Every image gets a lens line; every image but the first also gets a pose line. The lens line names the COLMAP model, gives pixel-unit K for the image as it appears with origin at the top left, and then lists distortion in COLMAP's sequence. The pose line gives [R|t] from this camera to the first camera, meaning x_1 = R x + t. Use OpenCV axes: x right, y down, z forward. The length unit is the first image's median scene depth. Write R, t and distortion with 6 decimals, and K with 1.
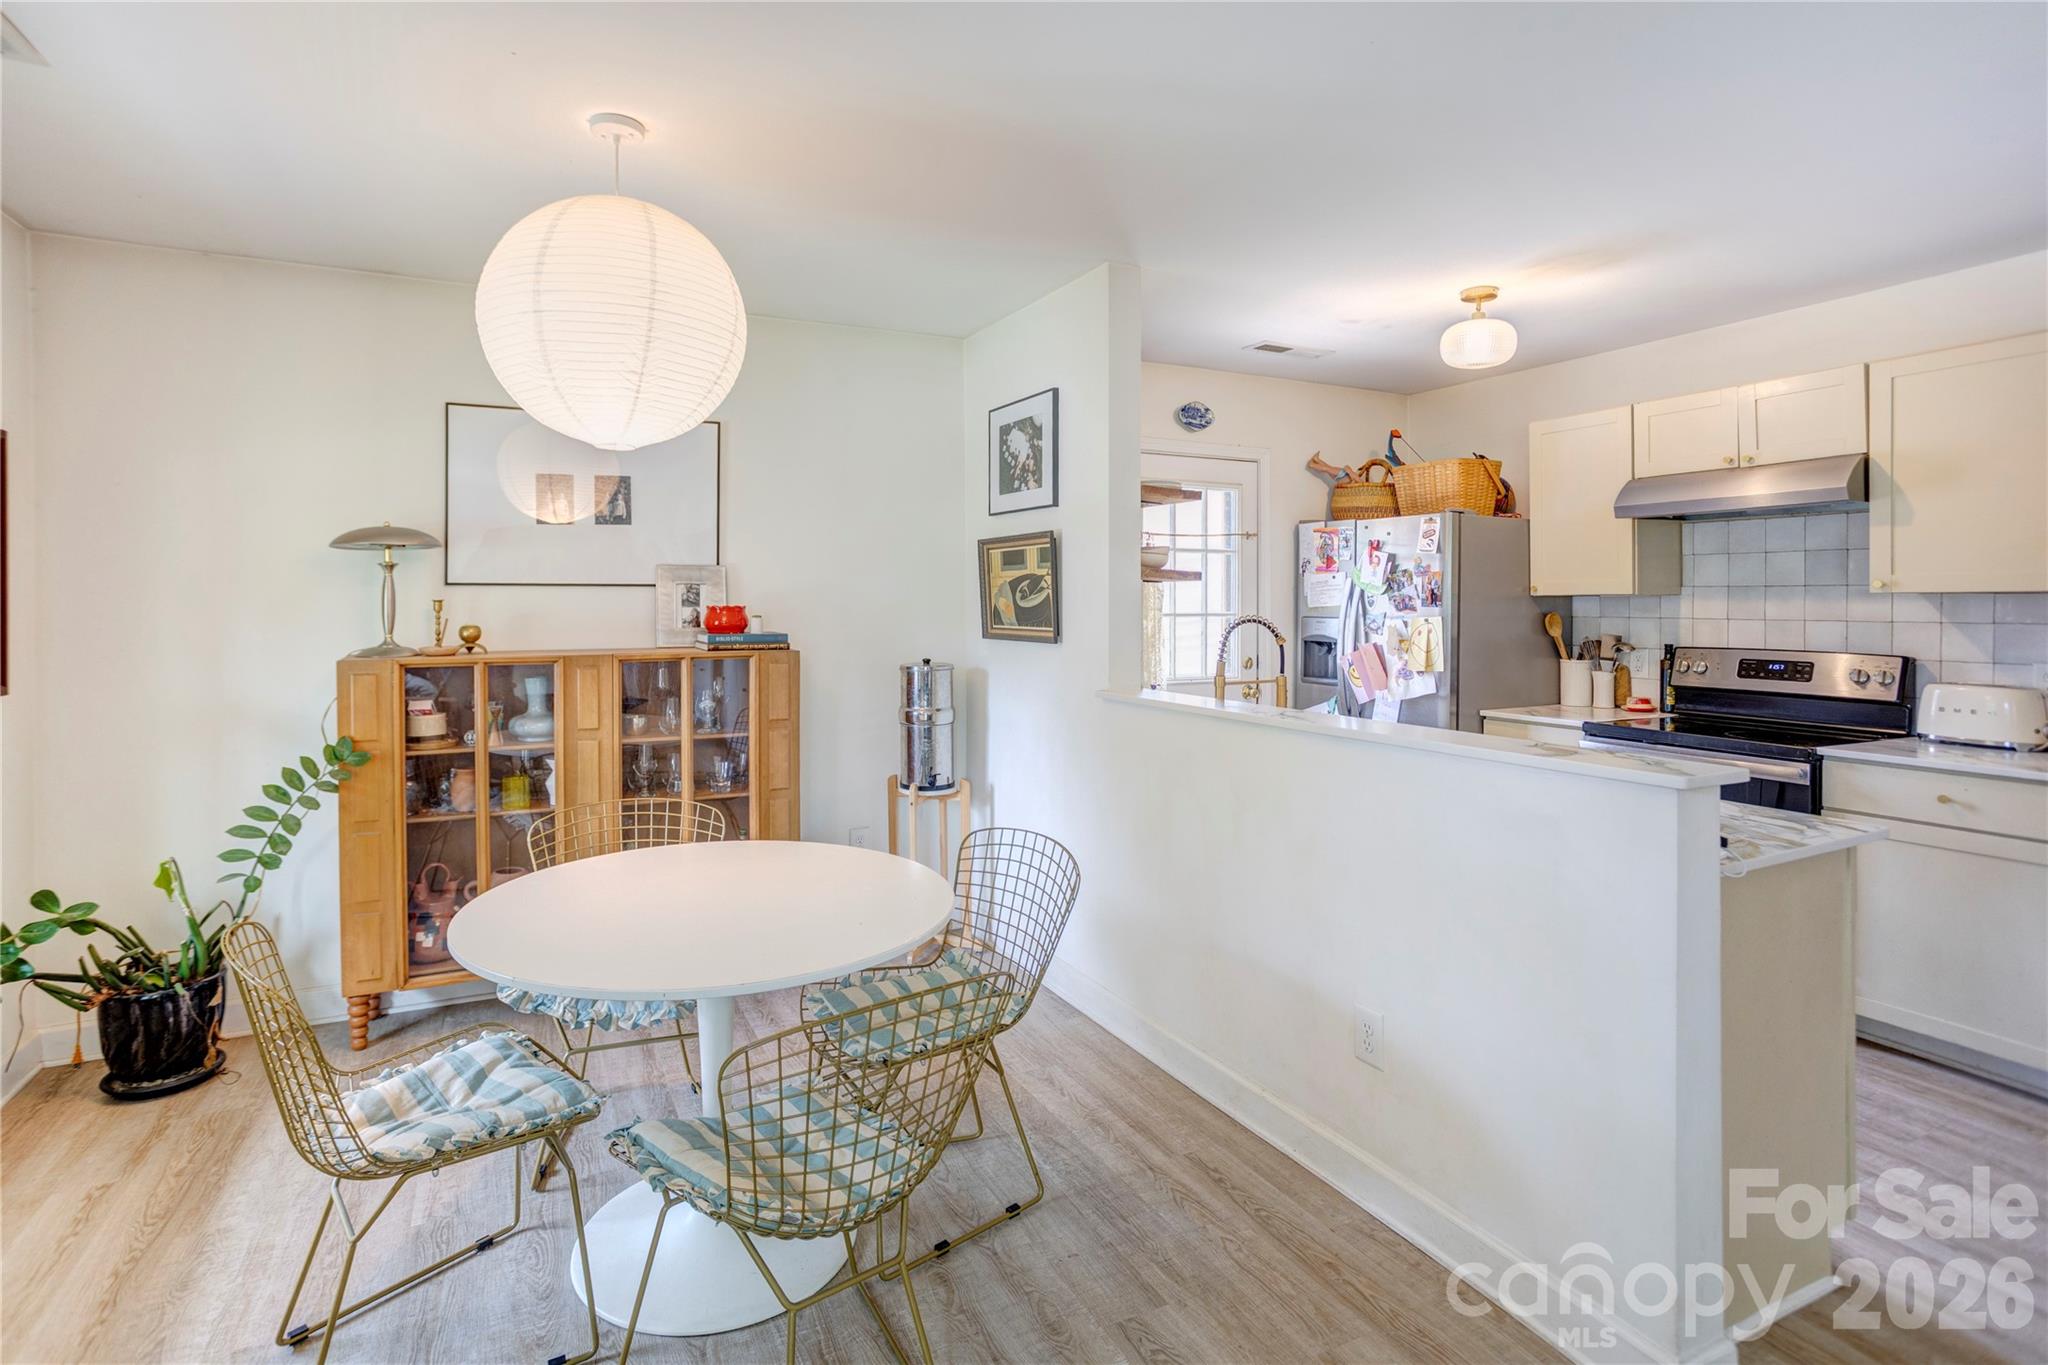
lens RADIAL K [[988.0, 0, 1016.1], [0, 988.0, 603.7], [0, 0, 1]] dist [-0.030669, 0.022119]
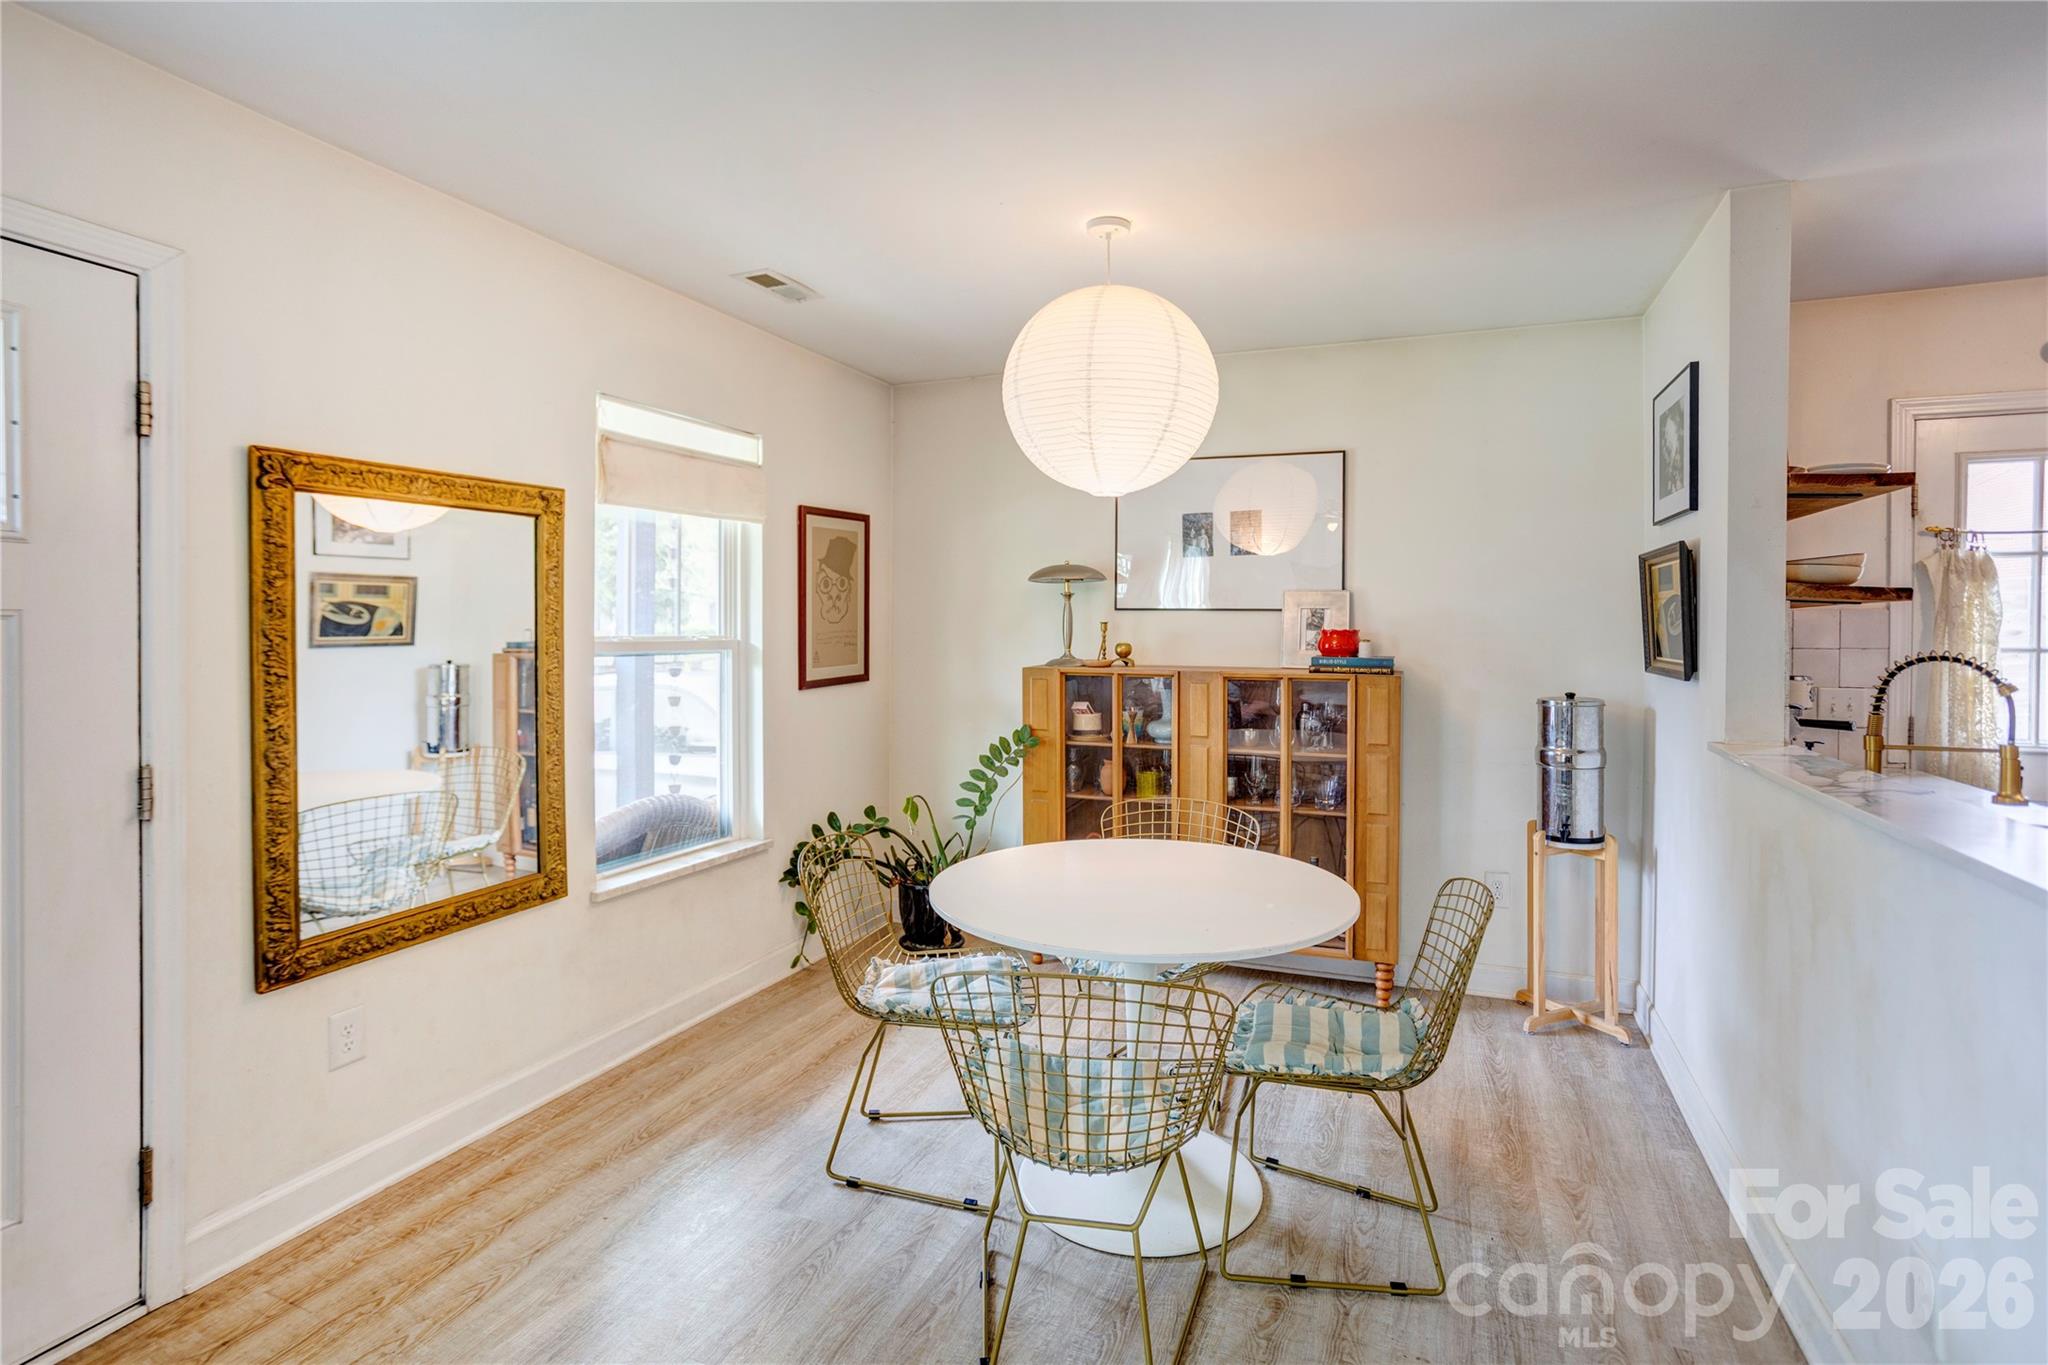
lens RADIAL K [[981.0, 0, 1030.5], [0, 981.0, 620.8], [0, 0, 1]] dist [-0.032080, 0.023126]
pose [[0.700632, 0.004513, -0.713508, 0.326582], [-0.009898, 0.999945, -0.003394, -0.000705], [0.713454, 0.009440, 0.700639, 0.088261]]
